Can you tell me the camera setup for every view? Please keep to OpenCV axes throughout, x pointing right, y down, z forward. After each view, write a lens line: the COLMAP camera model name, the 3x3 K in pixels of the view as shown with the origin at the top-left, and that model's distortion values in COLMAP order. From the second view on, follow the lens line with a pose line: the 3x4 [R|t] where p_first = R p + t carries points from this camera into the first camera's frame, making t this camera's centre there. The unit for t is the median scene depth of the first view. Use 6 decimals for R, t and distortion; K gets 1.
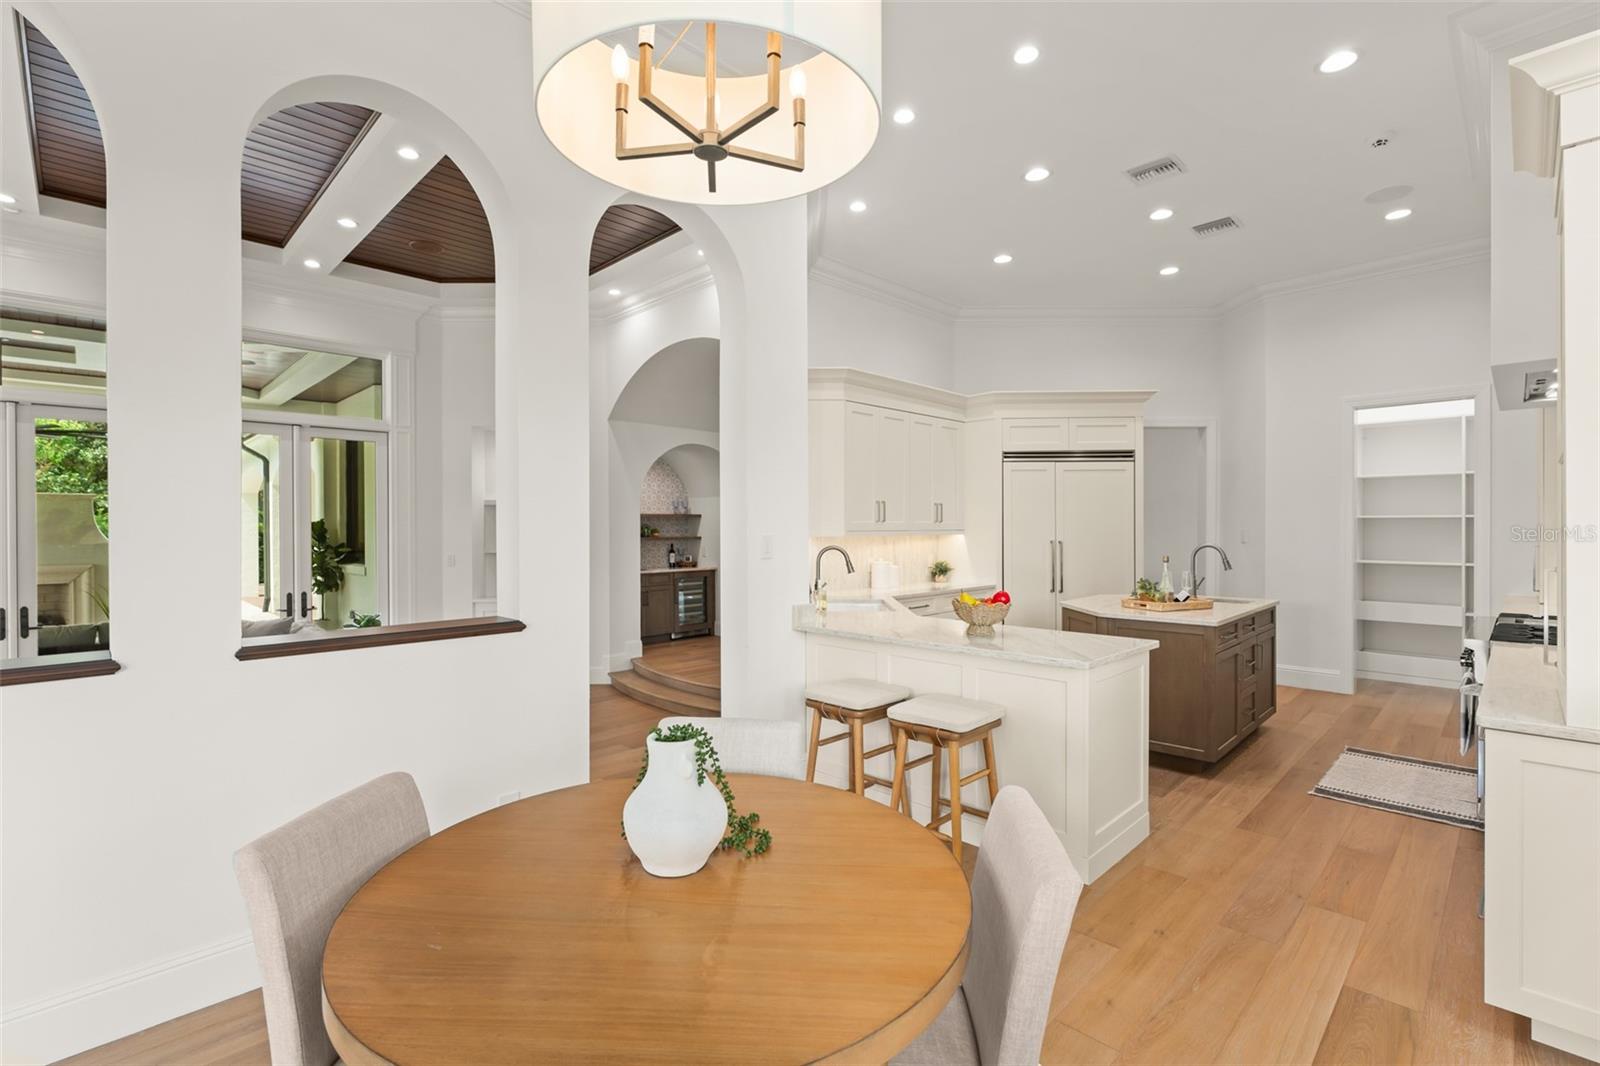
lens RADIAL K [[733.8, 0, 786.0], [0, 733.8, 530.0], [0, 0, 1]] dist [-0.005832, 0.000454]
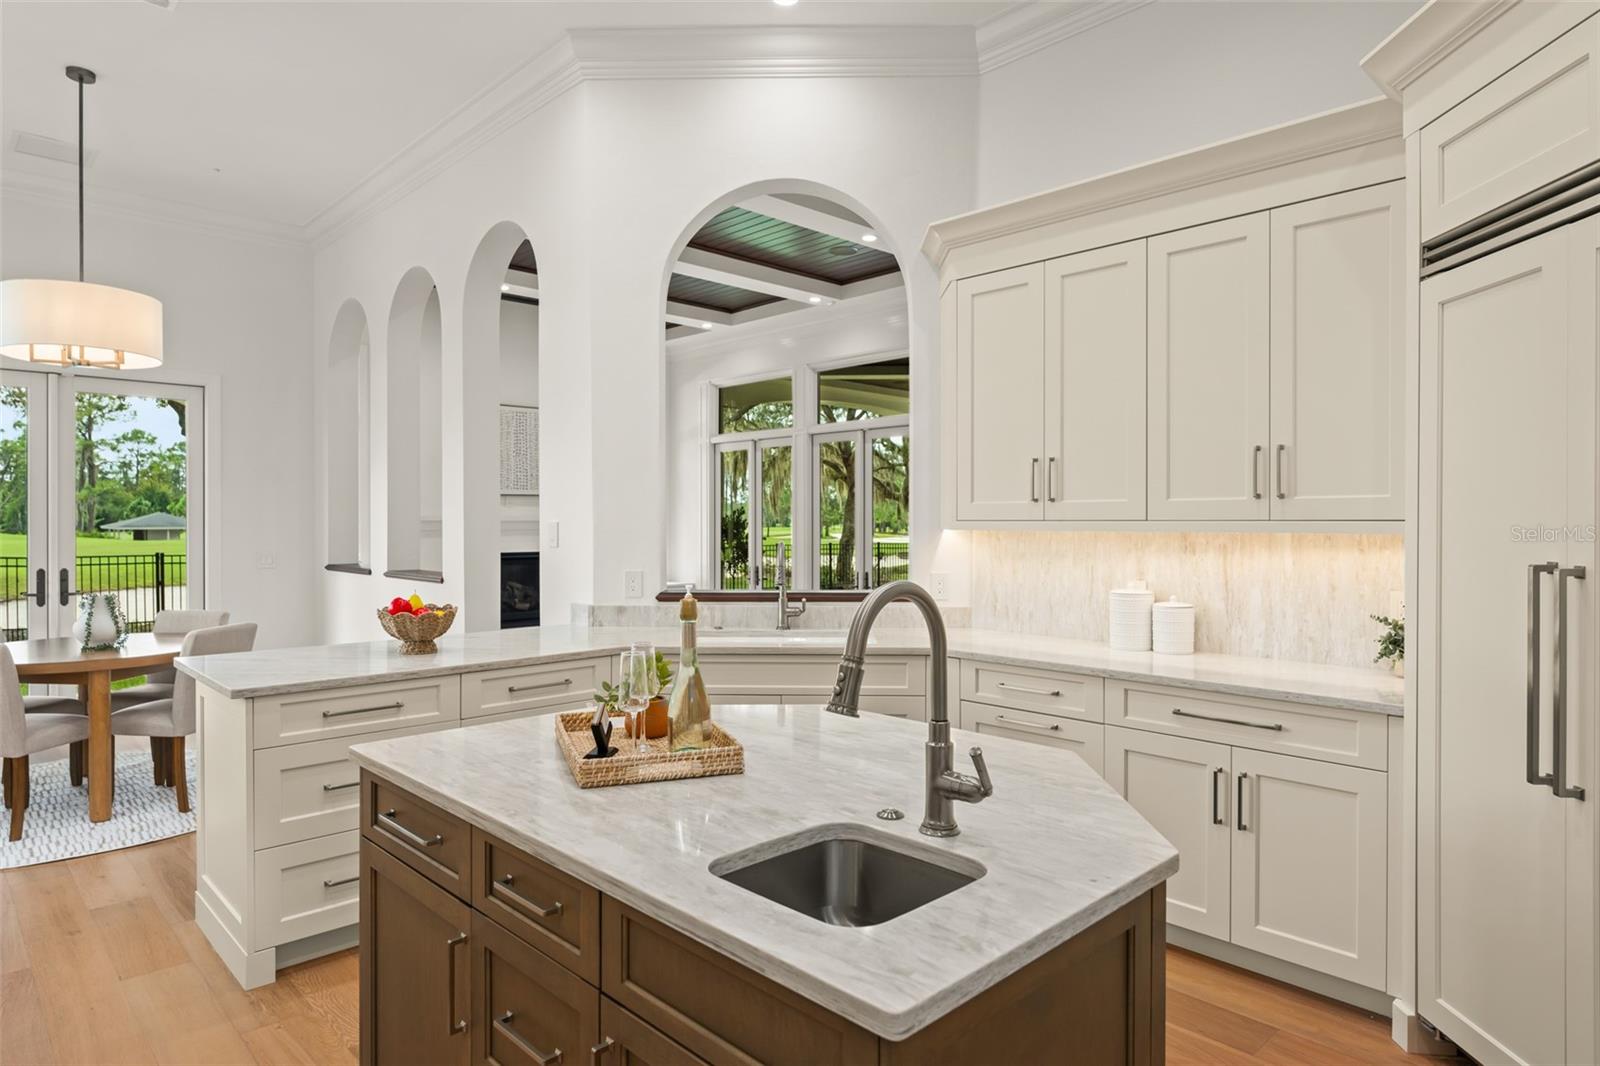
lens RADIAL K [[931.4, 0, 798.7], [0, 931.4, 529.8], [0, 0, 1]] dist [-0.003223, -0.001880]
pose [[-0.017789, 0.012540, -0.999763, 0.694254], [-0.003555, 0.999914, 0.012605, 0.000101], [0.999835, 0.003778, -0.017743, 0.801288]]
